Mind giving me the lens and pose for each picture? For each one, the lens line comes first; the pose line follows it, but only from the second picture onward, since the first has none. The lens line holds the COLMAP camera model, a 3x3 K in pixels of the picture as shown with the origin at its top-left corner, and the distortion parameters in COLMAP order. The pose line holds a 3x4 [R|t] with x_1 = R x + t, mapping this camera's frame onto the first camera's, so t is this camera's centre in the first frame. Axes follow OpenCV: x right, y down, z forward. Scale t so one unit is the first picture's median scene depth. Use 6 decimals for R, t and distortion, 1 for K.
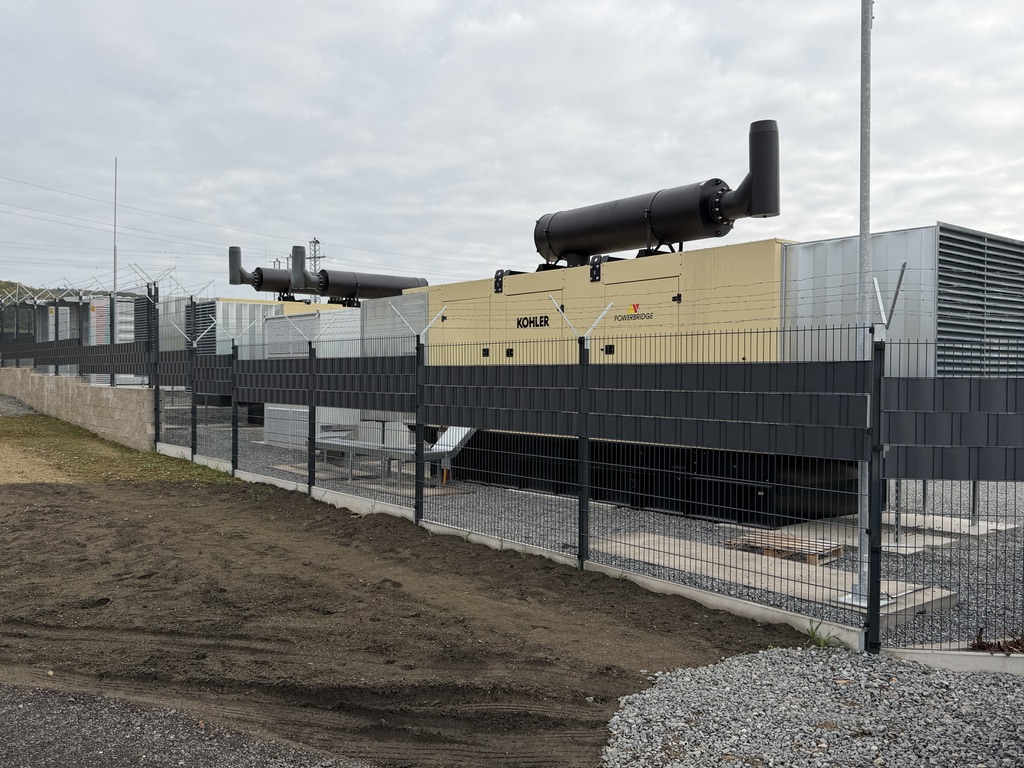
lens RADIAL K [[895.6, 0, 511.5], [0, 895.6, 384.7], [0, 0, 1]] dist [-0.004396, -0.000376]
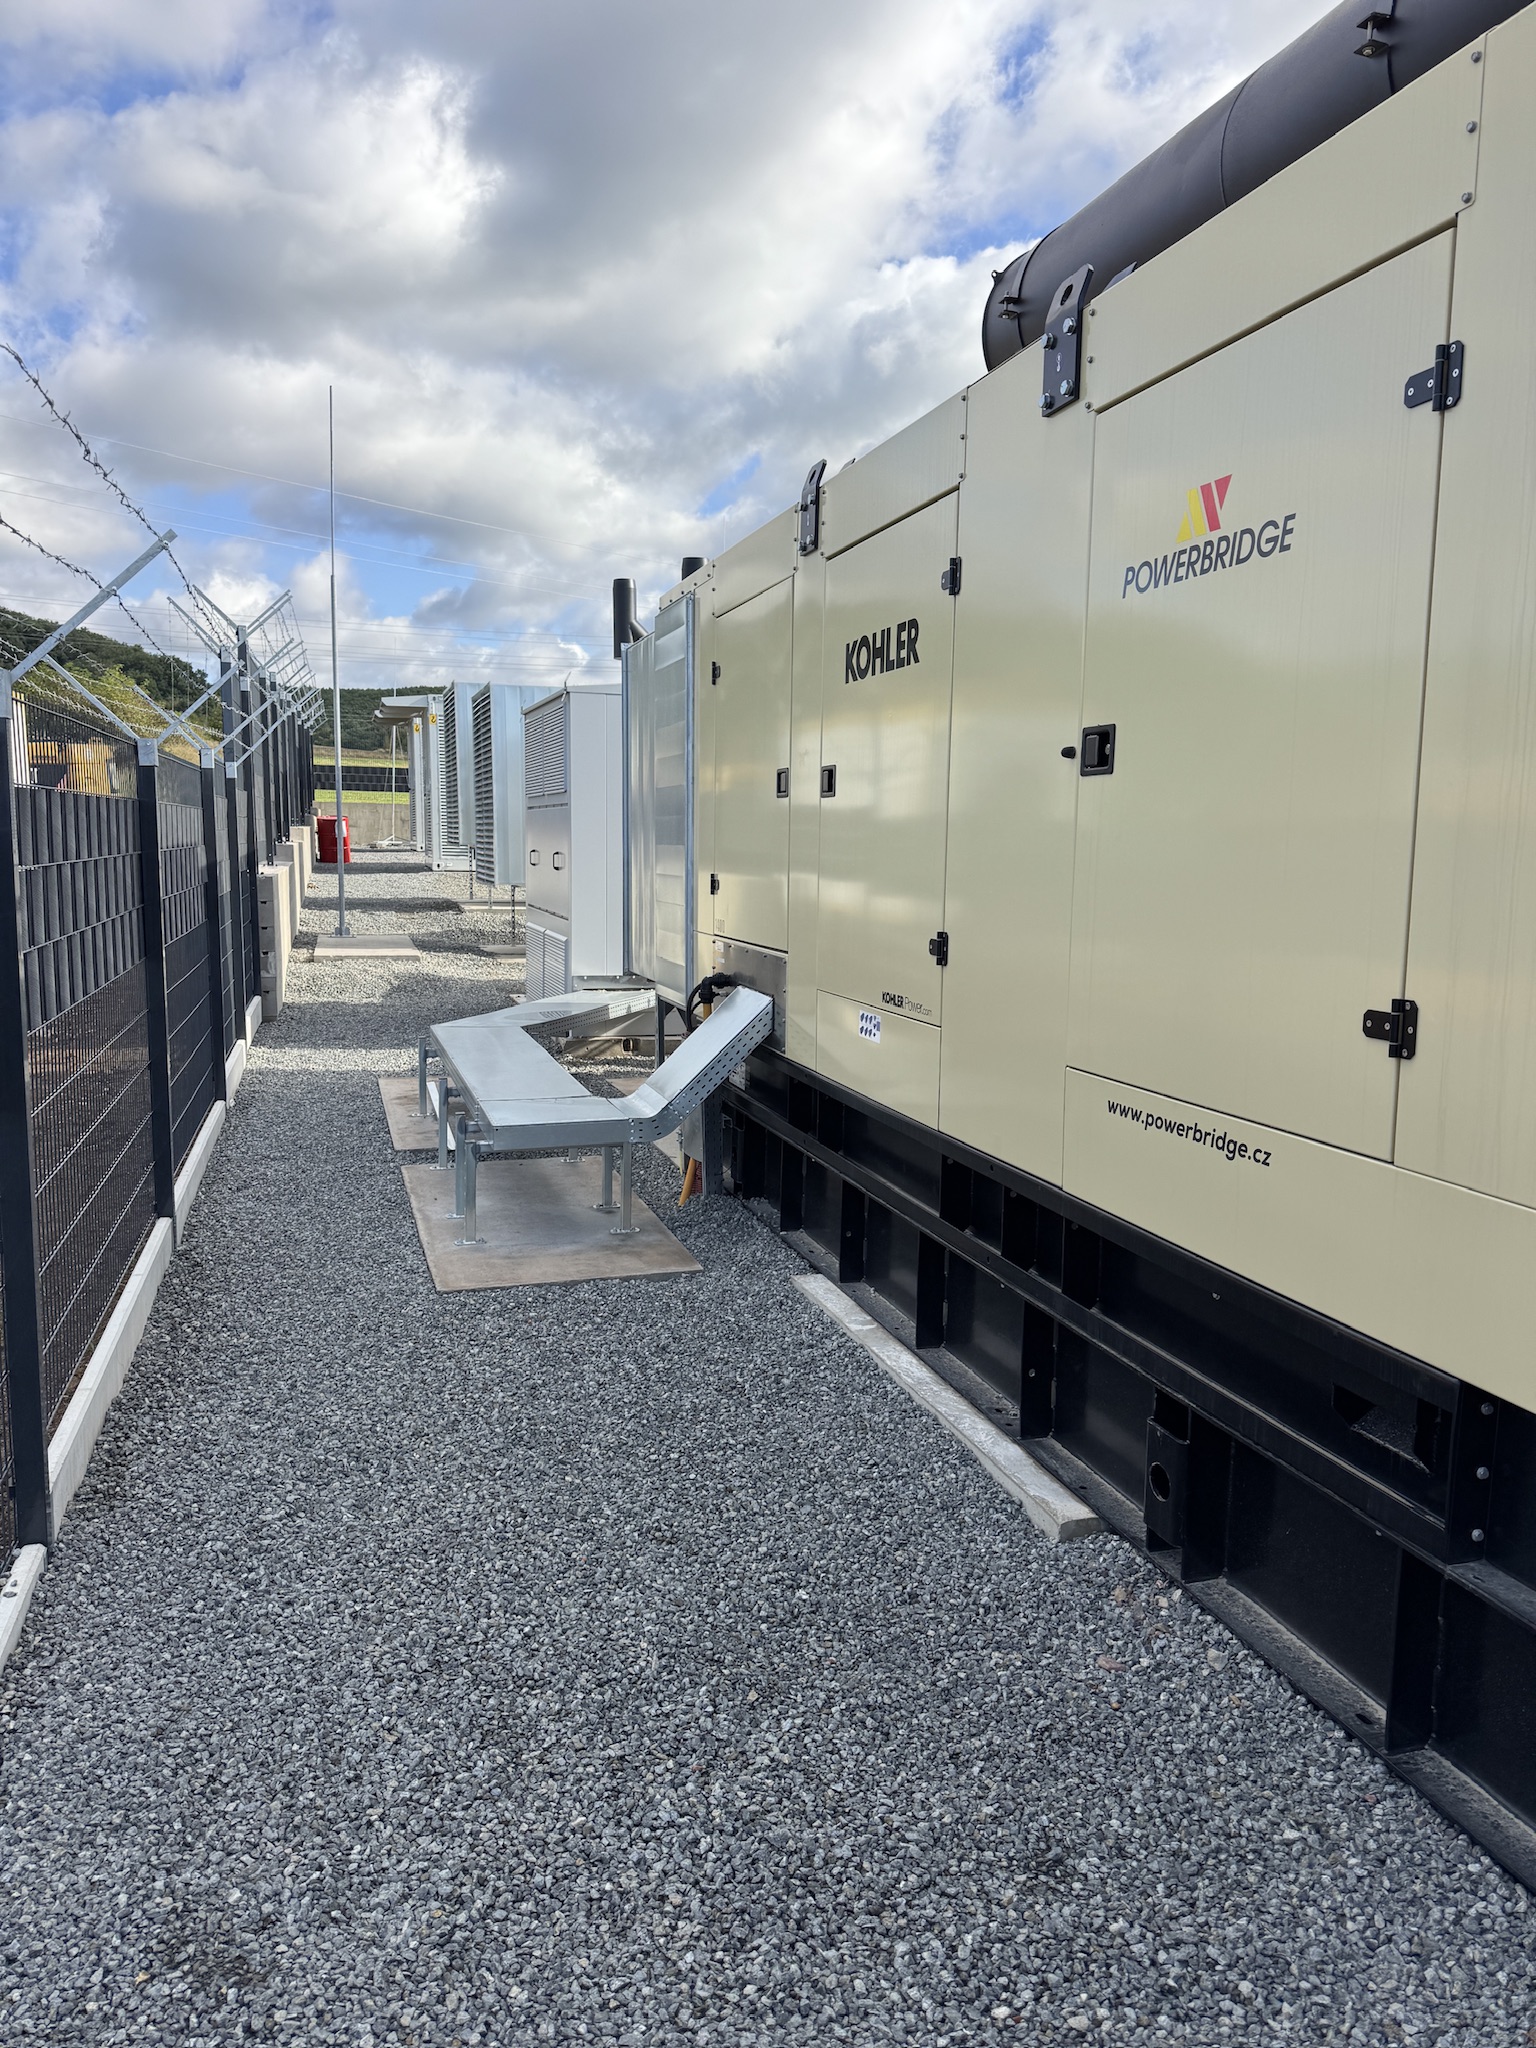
lens RADIAL K [[1451.4, 0, 765.9], [0, 1451.4, 1022.4], [0, 0, 1]] dist [-0.002587, -0.001504]
pose [[0.921334, 0.041383, -0.386562, 0.155173], [0.004450, 0.993131, 0.116924, -0.016135], [0.388746, -0.109446, 0.914822, 0.624073]]
